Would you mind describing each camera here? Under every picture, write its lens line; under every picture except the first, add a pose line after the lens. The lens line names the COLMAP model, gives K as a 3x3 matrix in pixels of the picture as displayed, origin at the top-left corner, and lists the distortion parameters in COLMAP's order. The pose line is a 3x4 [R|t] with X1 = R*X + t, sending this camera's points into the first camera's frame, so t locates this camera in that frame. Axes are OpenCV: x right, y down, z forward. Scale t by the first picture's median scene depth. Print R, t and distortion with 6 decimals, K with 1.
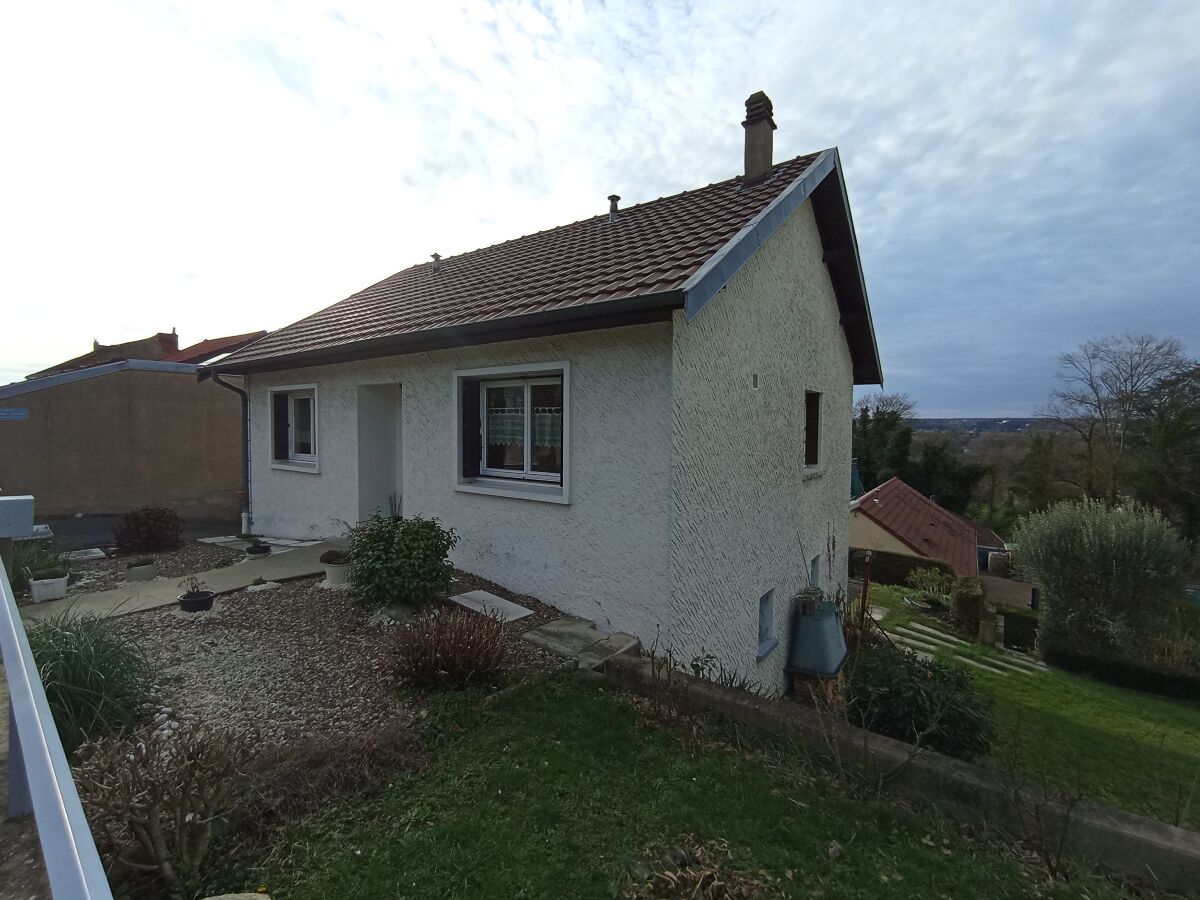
lens RADIAL K [[542.6, 0, 588.9], [0, 542.6, 447.1], [0, 0, 1]] dist [-0.008485, 0.004126]
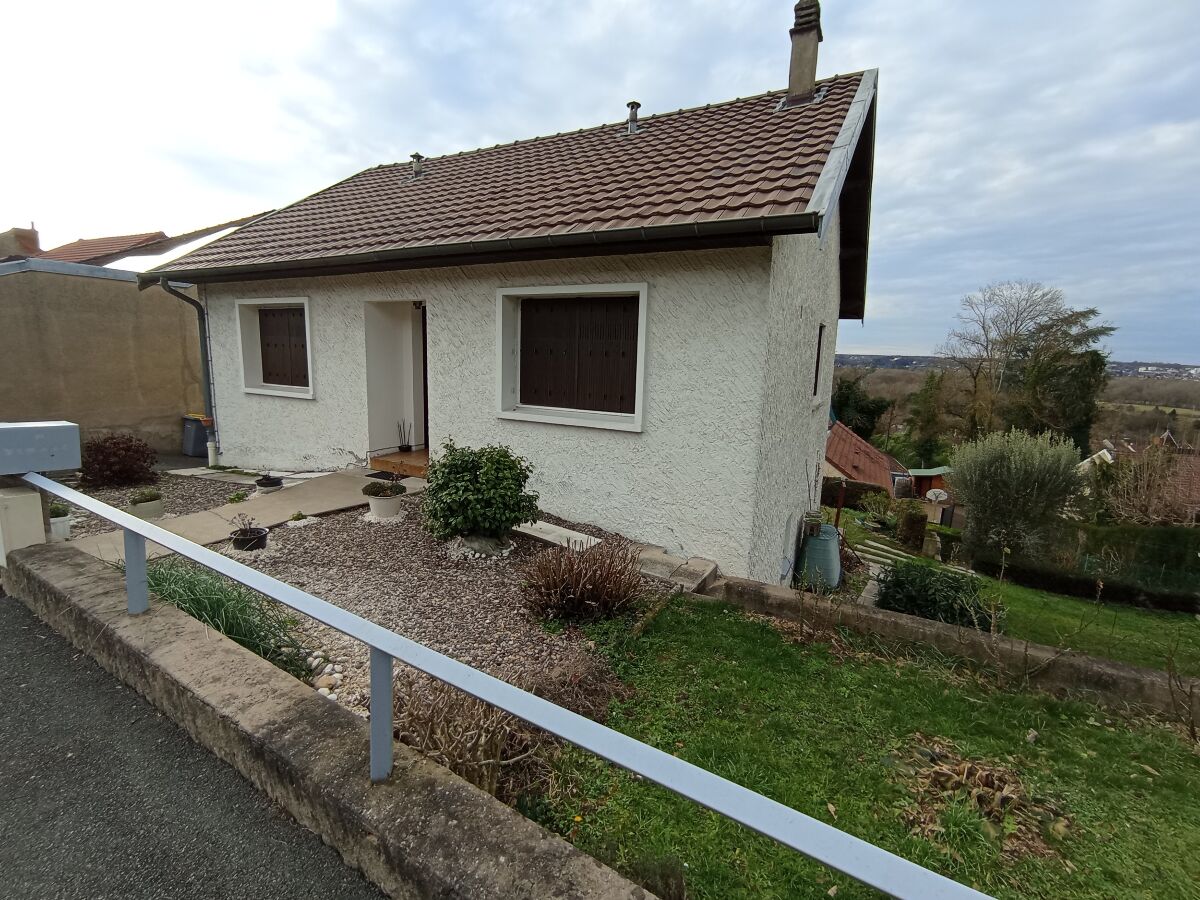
lens RADIAL K [[542.6, 0, 593.1], [0, 542.6, 447.7], [0, 0, 1]] dist [-0.008485, 0.004126]
pose [[0.988805, -0.002006, 0.149197, -0.196211], [-0.017480, 0.991468, 0.129176, 0.004911], [-0.148183, -0.130338, 0.980334, 0.033023]]
